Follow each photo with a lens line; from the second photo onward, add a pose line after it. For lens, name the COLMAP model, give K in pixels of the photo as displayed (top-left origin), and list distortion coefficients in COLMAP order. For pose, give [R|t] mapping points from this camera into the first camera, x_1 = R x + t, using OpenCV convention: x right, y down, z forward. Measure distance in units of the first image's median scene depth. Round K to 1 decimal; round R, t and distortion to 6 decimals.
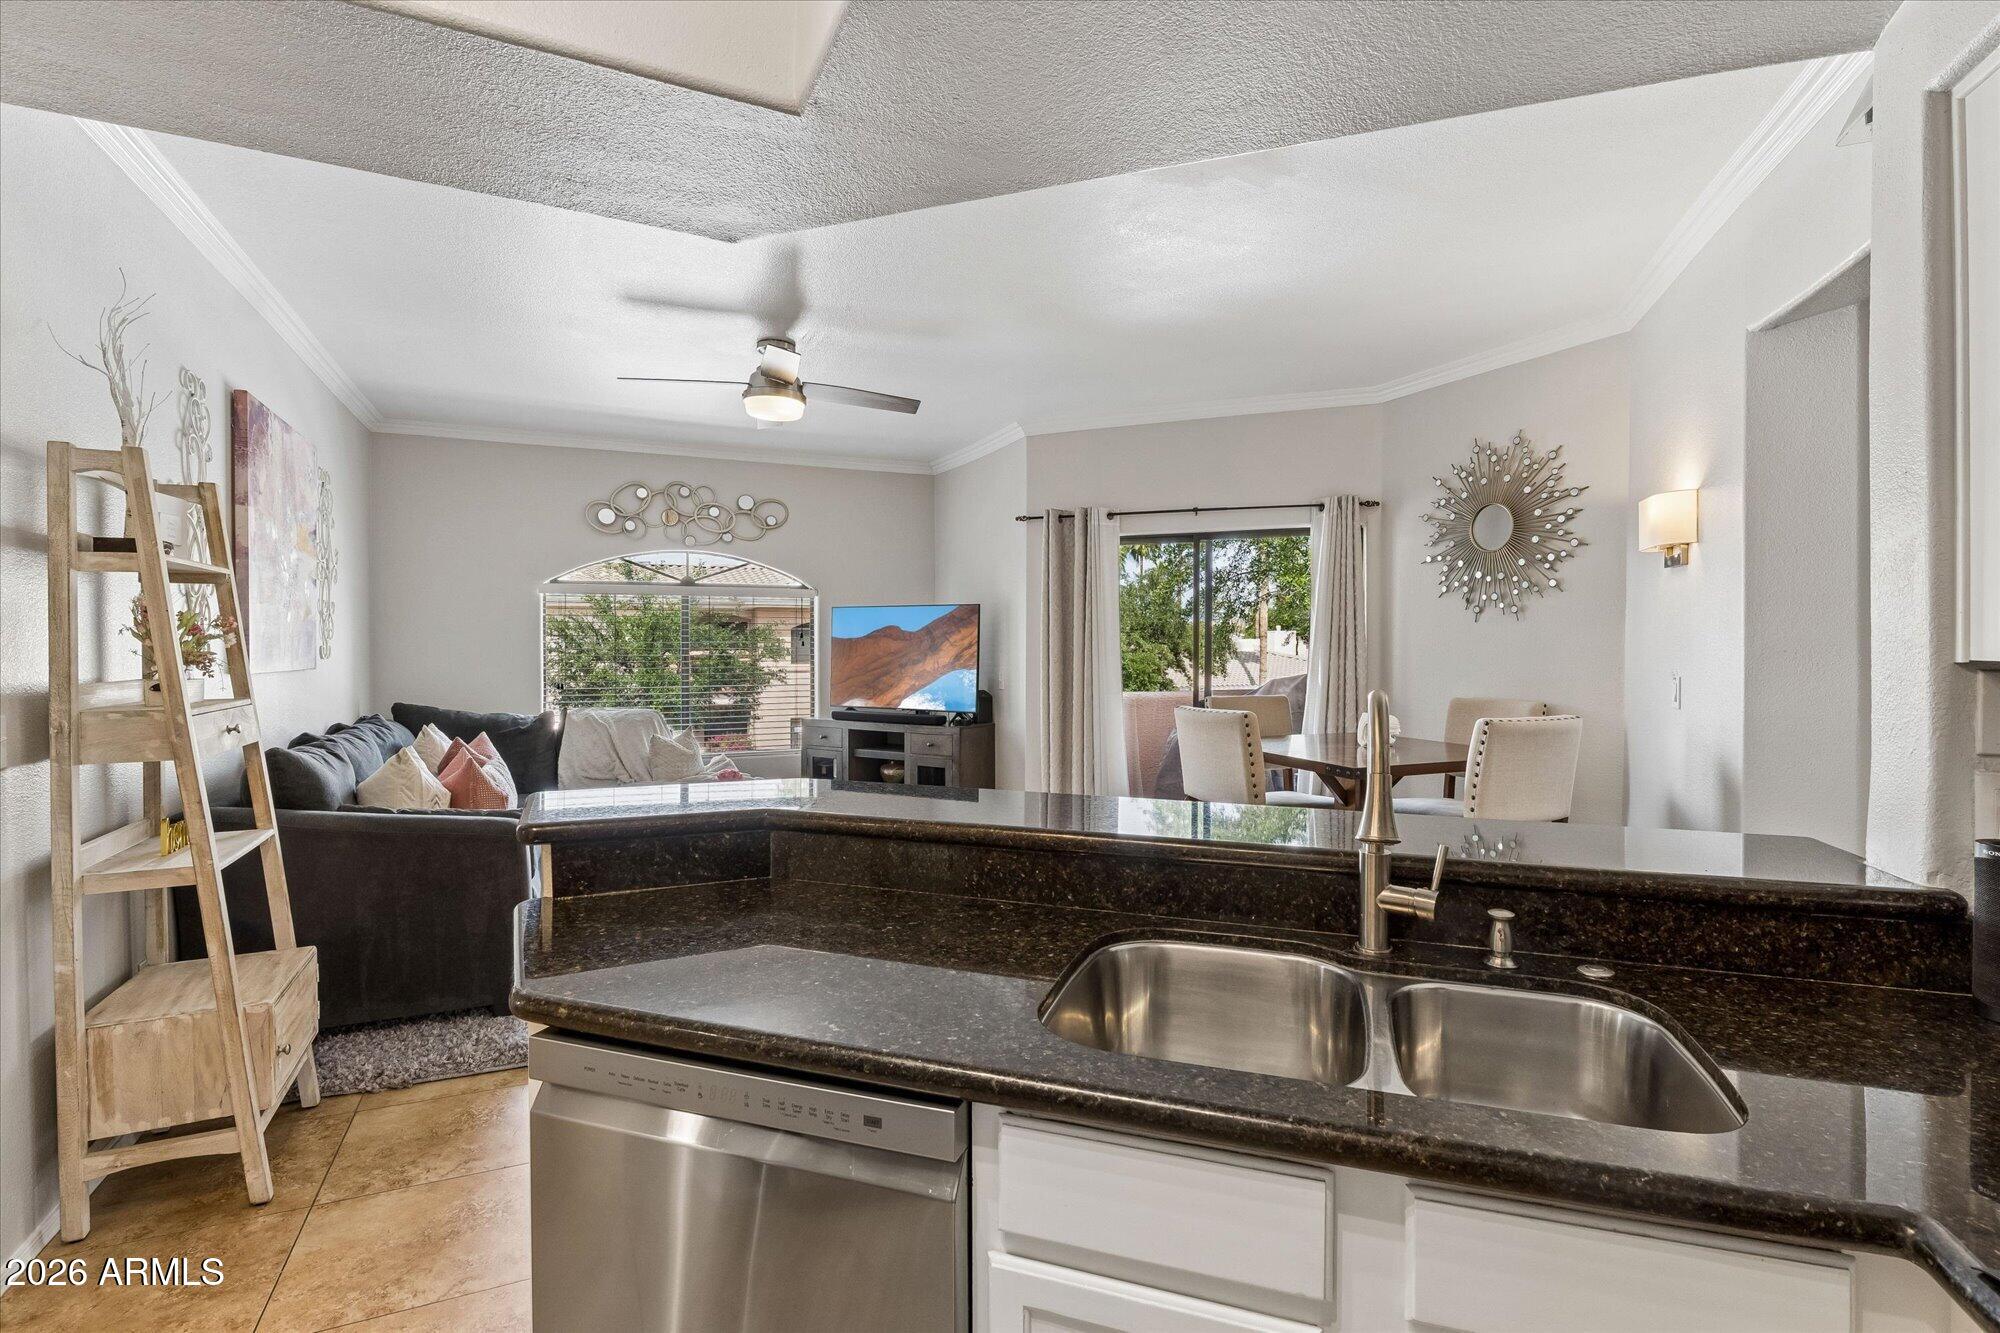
lens RADIAL K [[1028.2, 0, 1004.7], [0, 1028.2, 658.4], [0, 0, 1]] dist [0.000890, -0.003106]
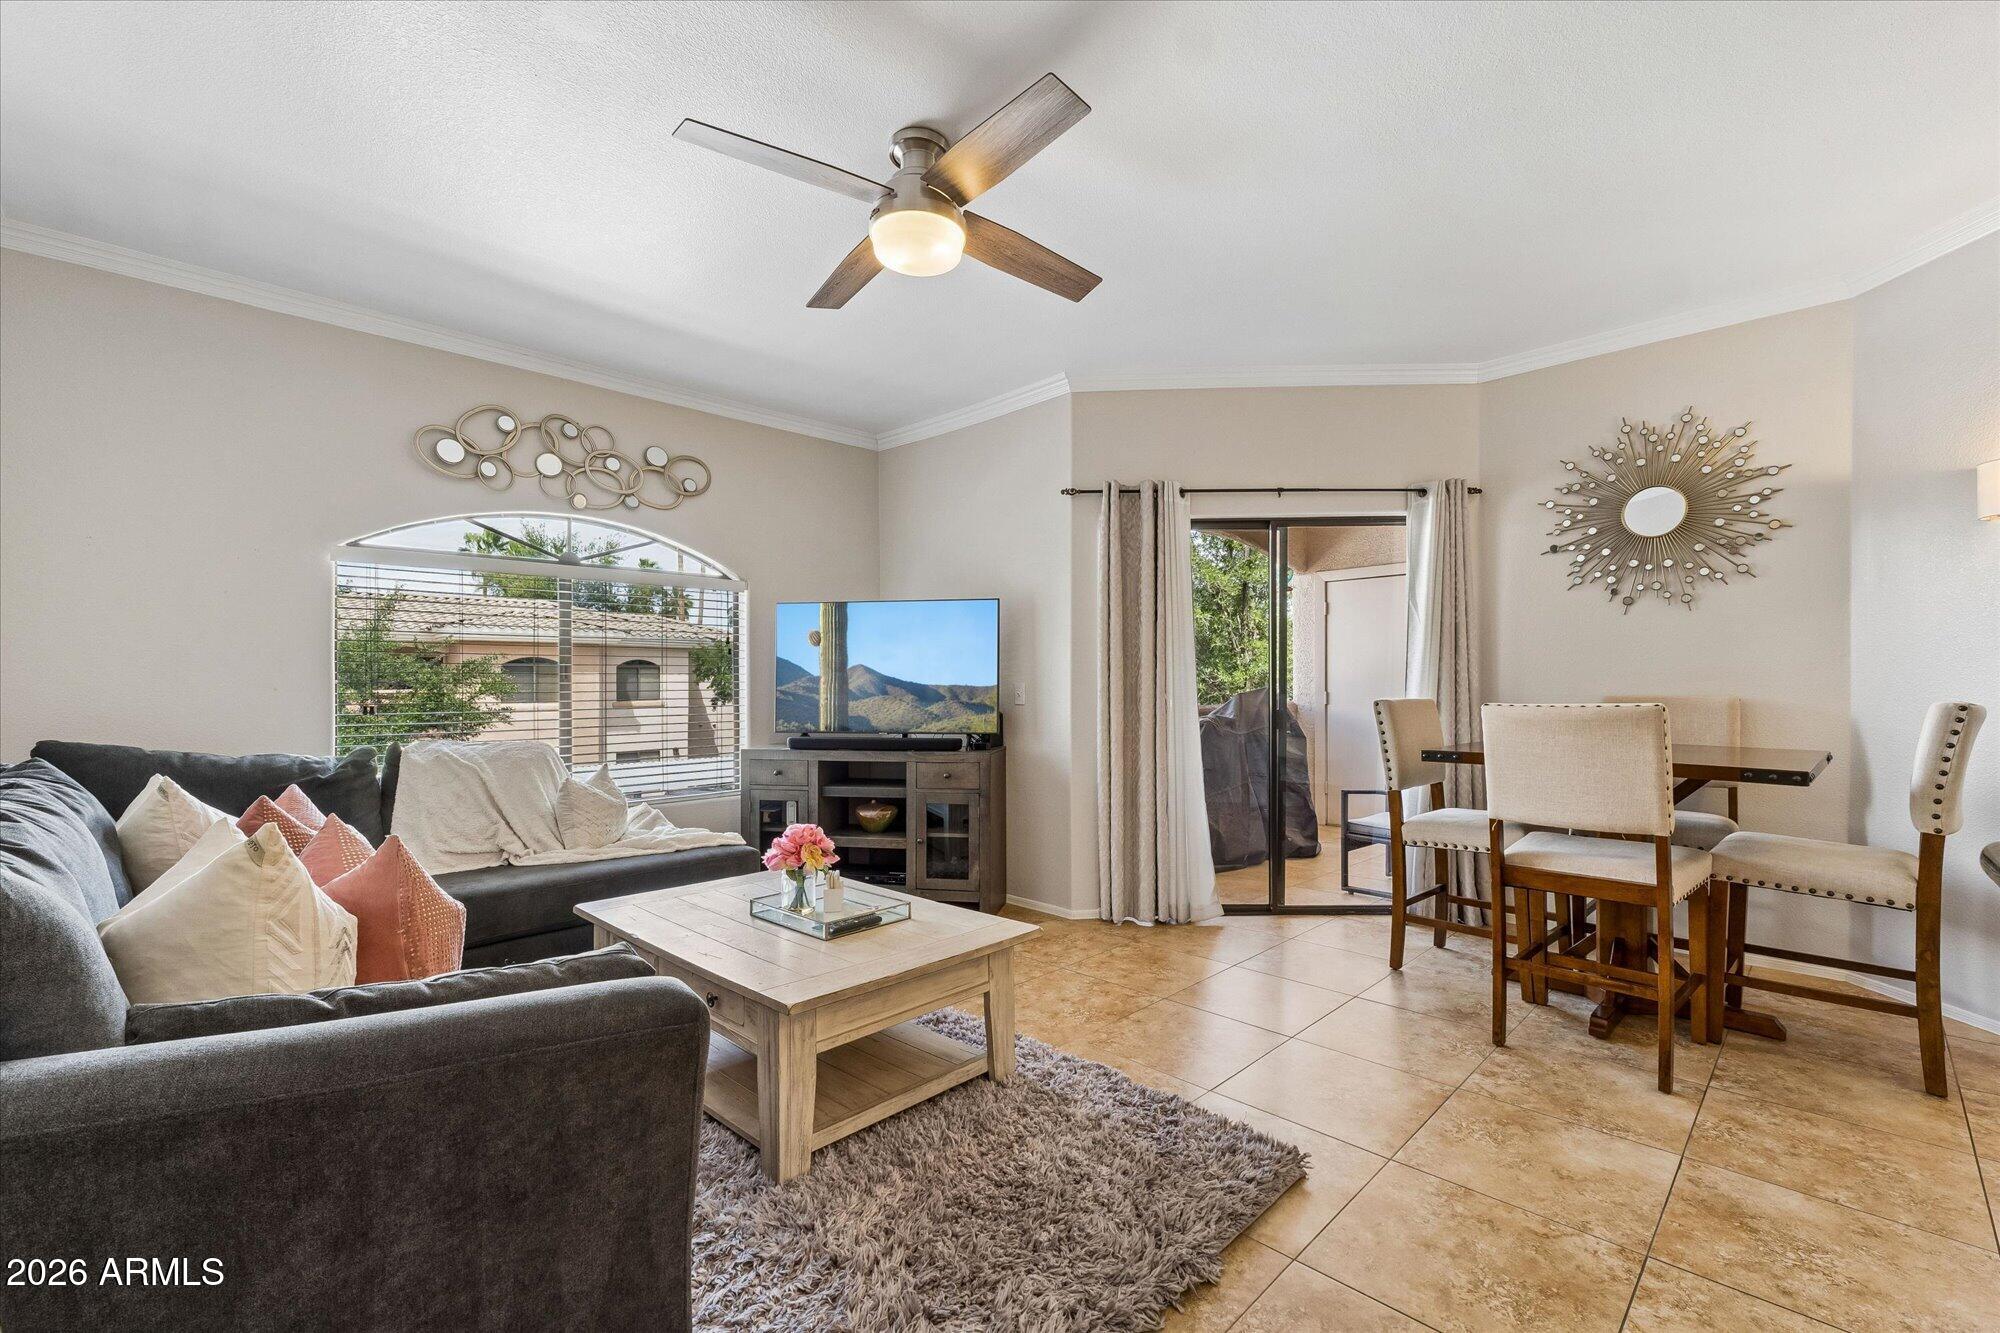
lens RADIAL K [[877.0, 0, 996.1], [0, 877.0, 686.0], [0, 0, 1]] dist [0.009718, 0.000294]
pose [[0.927680, -0.006220, 0.373325, -0.306442], [0.013574, 0.999762, -0.017073, 0.029483], [-0.373130, 0.020906, 0.927544, 0.391228]]
